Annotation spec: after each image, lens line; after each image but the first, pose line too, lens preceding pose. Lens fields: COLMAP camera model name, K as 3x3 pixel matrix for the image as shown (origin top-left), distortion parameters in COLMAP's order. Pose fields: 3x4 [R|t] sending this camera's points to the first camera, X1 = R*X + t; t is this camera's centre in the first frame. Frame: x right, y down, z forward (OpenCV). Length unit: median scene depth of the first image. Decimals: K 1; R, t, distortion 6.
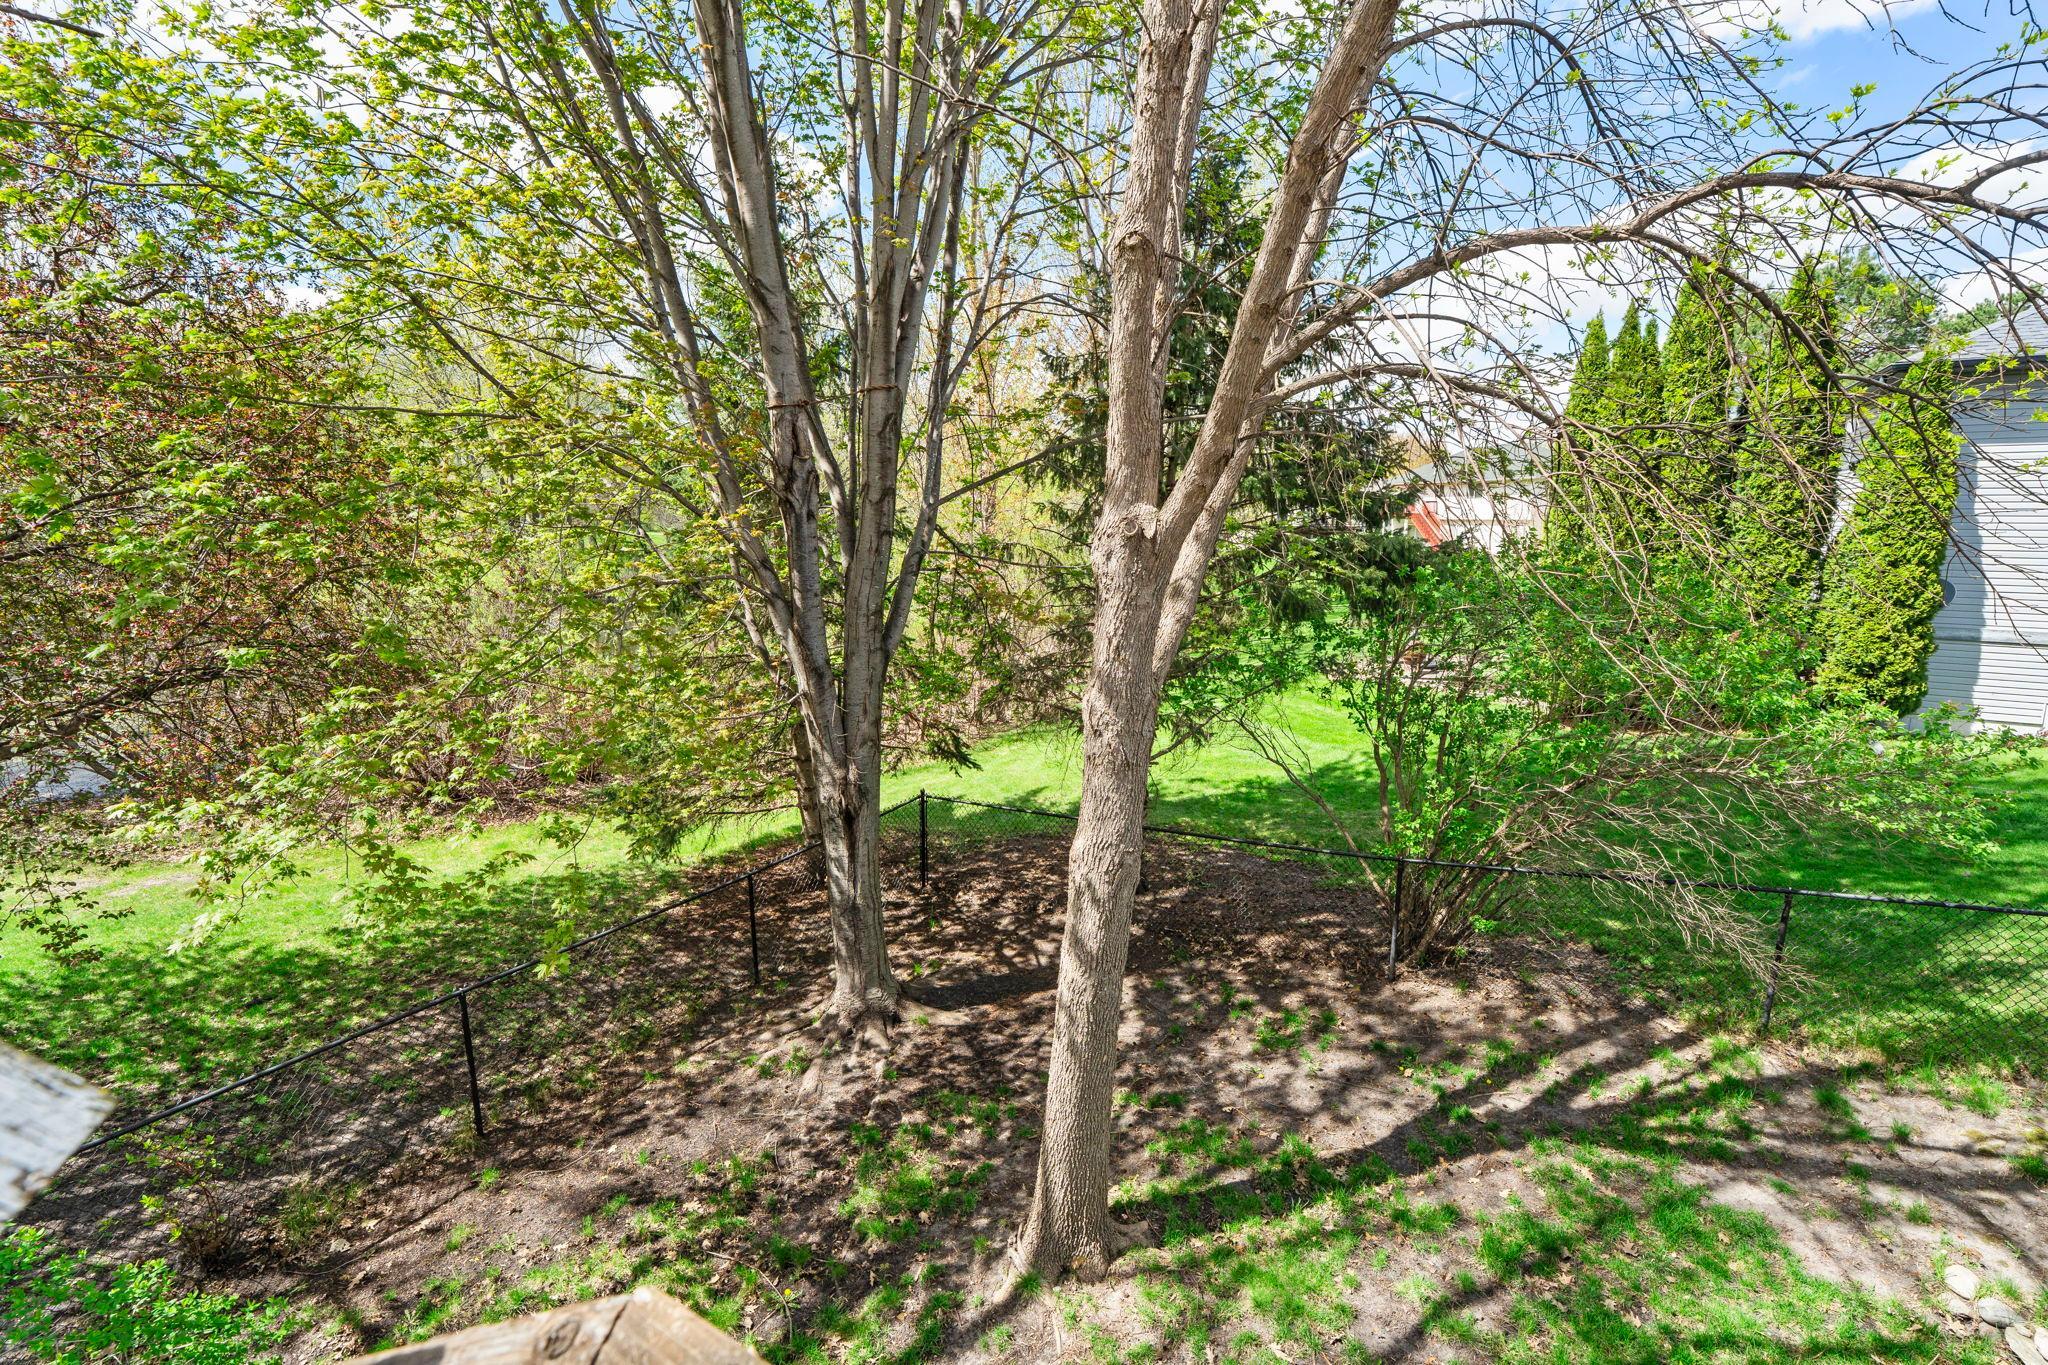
lens RADIAL K [[934.3, 0, 1024.0], [0, 934.3, 682.5], [0, 0, 1]] dist [-0.001555, -0.000131]
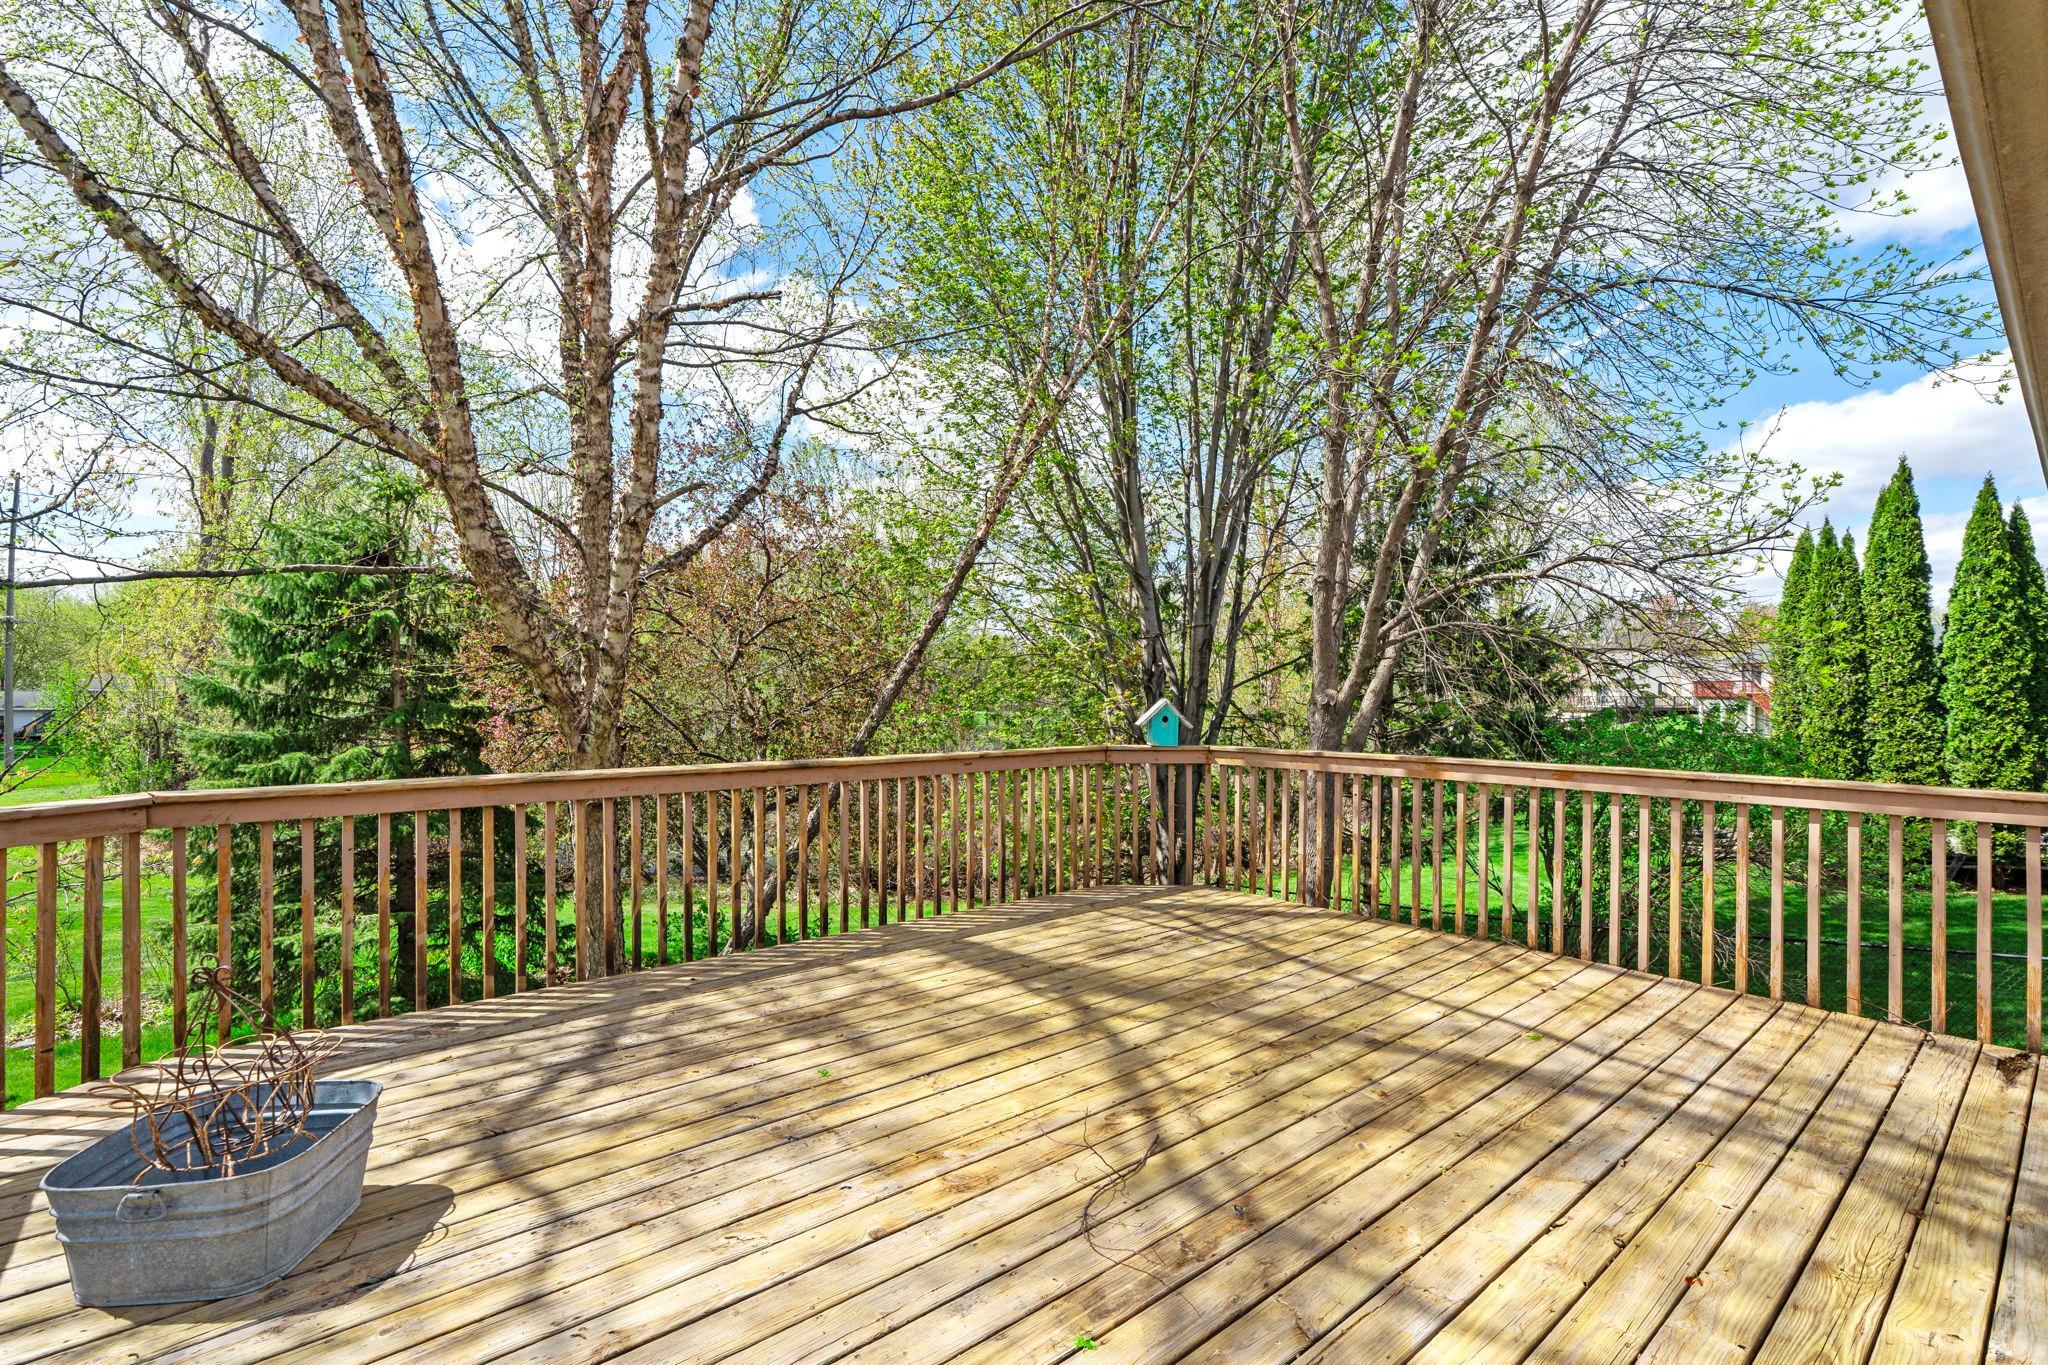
lens RADIAL K [[934.3, 0, 1024.0], [0, 934.3, 682.5], [0, 0, 1]] dist [-0.001555, -0.000131]
pose [[0.948499, -0.003063, -0.316766, 0.073578], [-0.056537, 0.982262, -0.178789, 0.106618], [0.311695, 0.187490, 0.931501, -0.606822]]
